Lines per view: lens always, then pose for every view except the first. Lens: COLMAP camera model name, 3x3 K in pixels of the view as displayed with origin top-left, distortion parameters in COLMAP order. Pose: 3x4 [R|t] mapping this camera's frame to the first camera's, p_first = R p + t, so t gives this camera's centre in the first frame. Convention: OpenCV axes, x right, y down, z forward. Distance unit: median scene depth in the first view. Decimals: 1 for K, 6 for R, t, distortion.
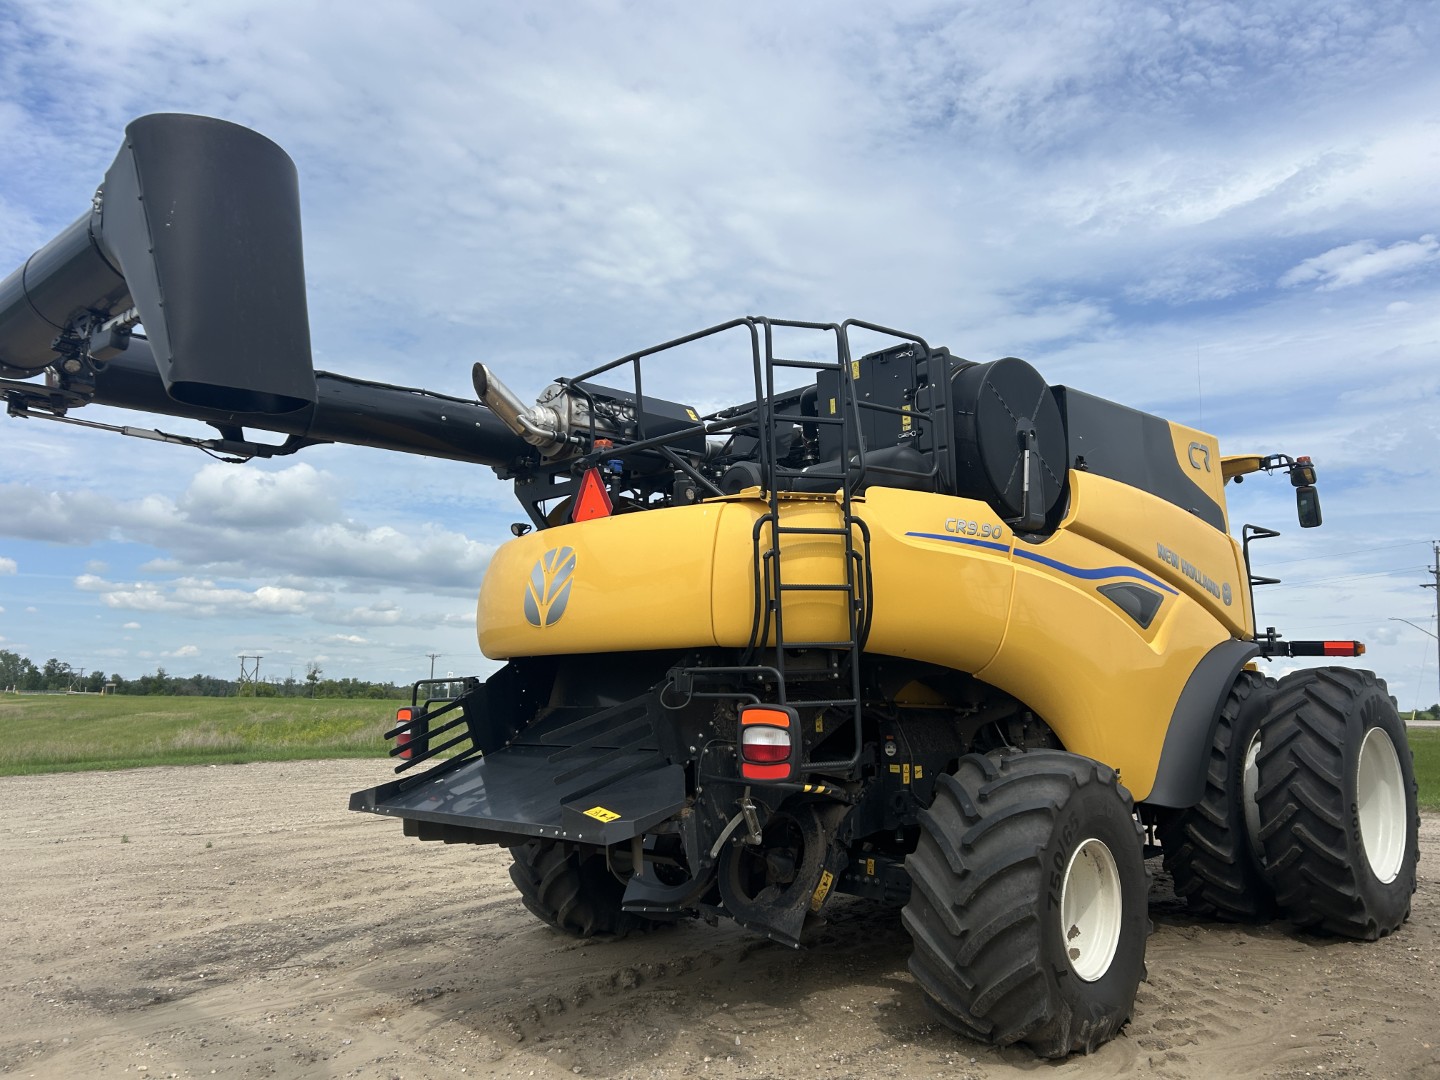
lens RADIAL K [[1068.1, 0, 720.0], [0, 1068.1, 540.0], [0, 0, 1]] dist [-0.000944, -0.001331]
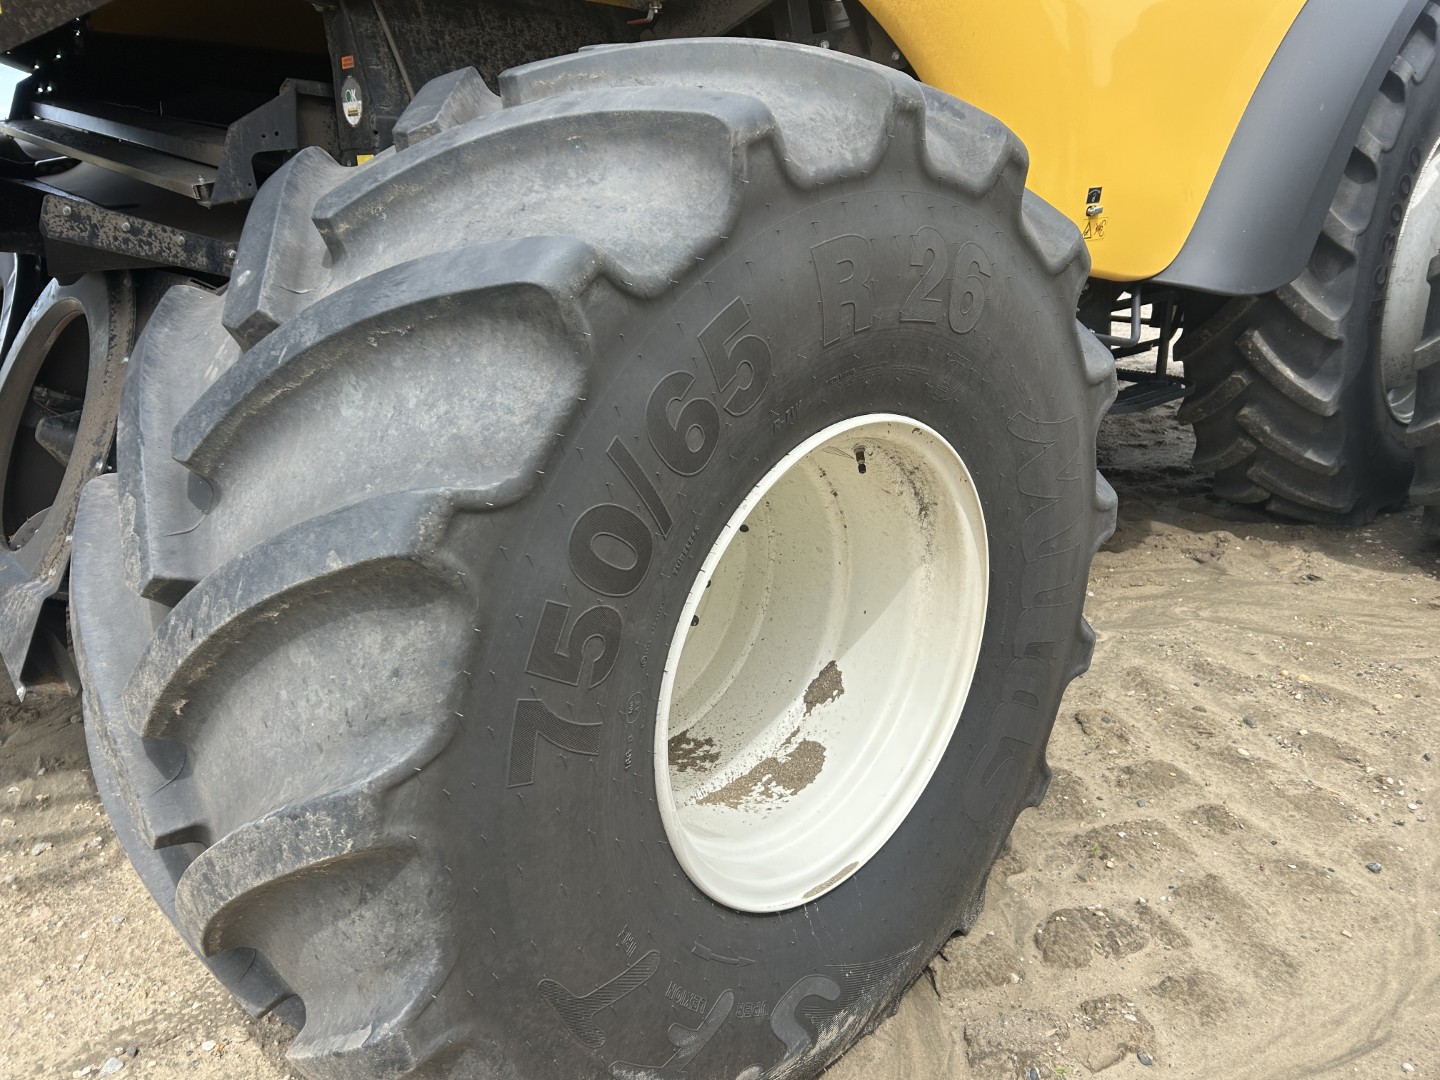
lens RADIAL K [[1068.1, 0, 720.0], [0, 1068.1, 540.0], [0, 0, 1]] dist [-0.000944, -0.001331]
pose [[0.999312, 0.011118, -0.035391, 0.257625], [0.006176, 0.890859, 0.454238, 0.154712], [0.036579, -0.454144, 0.890177, 0.612690]]
